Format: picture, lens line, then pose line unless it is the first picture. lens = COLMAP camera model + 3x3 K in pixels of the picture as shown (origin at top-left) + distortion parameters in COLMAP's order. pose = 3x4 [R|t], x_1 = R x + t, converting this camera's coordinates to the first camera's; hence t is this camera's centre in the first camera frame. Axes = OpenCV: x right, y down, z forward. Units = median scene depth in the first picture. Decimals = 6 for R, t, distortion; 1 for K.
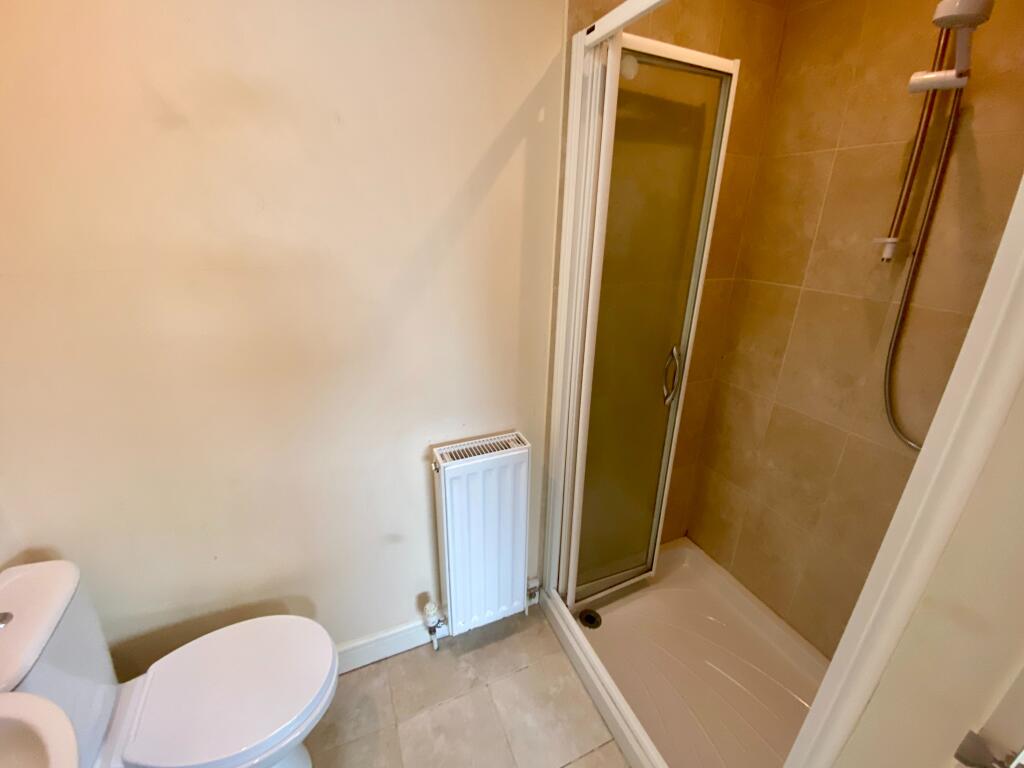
lens RADIAL K [[421.9, 0, 516.9], [0, 421.9, 385.5], [0, 0, 1]] dist [0.054821, -0.033676]
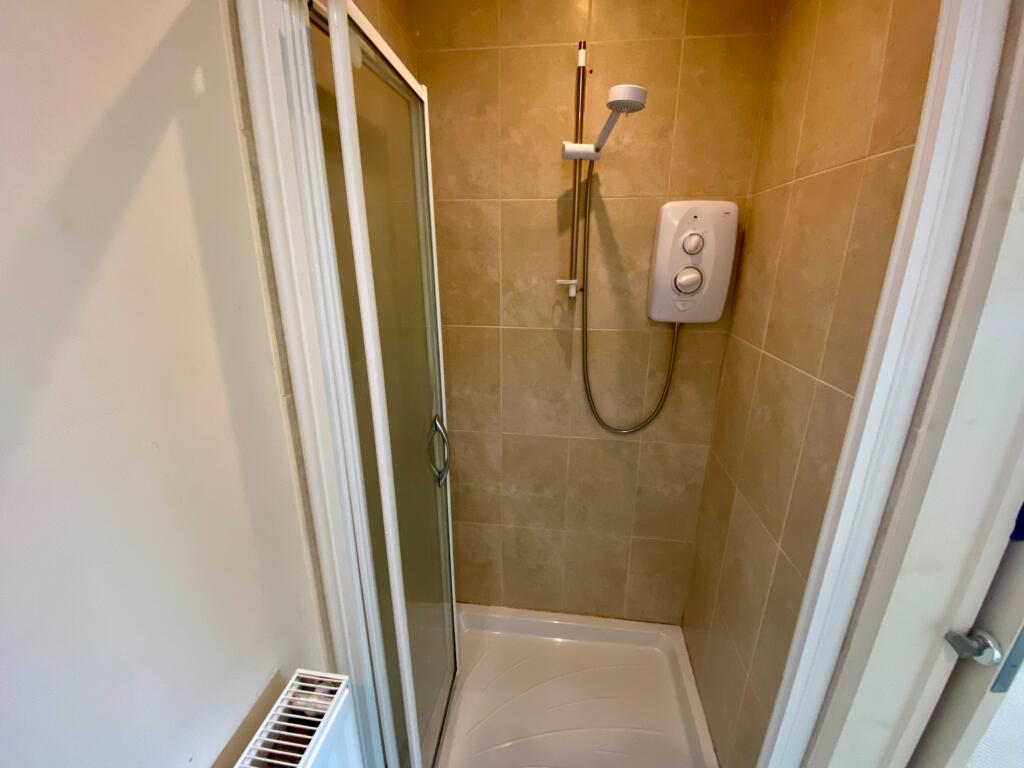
lens RADIAL K [[421.9, 0, 516.9], [0, 421.9, 385.5], [0, 0, 1]] dist [0.054821, -0.033676]
pose [[0.509576, -0.277555, 0.814429, -0.215790], [0.319212, 0.939976, 0.120615, -0.216268], [-0.799022, 0.198513, 0.567589, 0.430668]]
